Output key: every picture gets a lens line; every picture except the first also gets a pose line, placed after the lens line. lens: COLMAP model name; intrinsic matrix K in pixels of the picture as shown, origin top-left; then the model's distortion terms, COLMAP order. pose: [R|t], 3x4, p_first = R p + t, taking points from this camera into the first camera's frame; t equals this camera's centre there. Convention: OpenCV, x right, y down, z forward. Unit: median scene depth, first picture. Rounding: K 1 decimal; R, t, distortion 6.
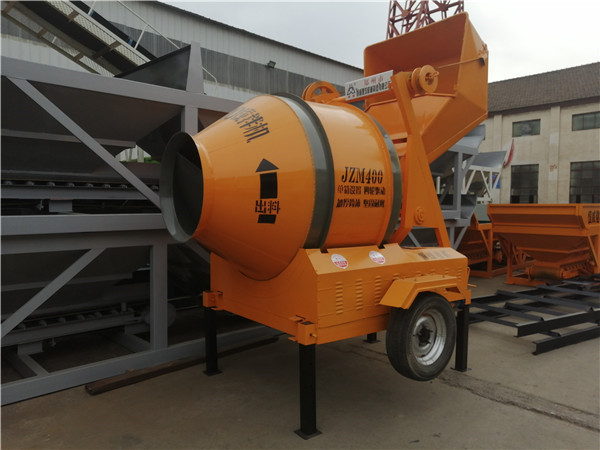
lens RADIAL K [[469.6, 0, 300.0], [0, 469.6, 225.0], [0, 0, 1]] dist [-0.009219, 0.056280]
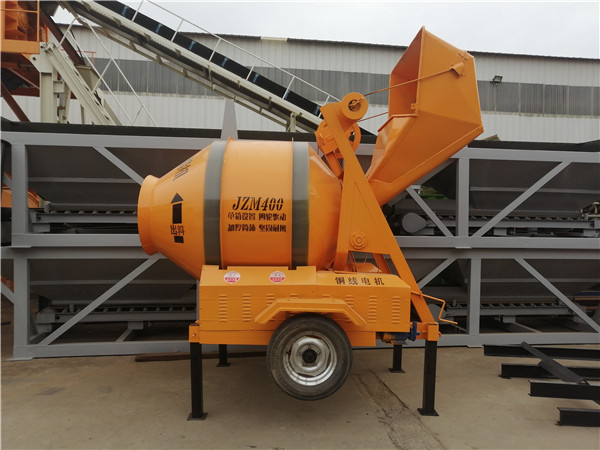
lens RADIAL K [[469.6, 0, 300.0], [0, 469.6, 225.0], [0, 0, 1]] dist [-0.009219, 0.056280]
pose [[0.807648, 0.005427, -0.589639, 0.861963], [-0.034854, 0.998649, -0.038550, -0.012803], [0.588633, 0.051686, 0.806746, 0.141016]]
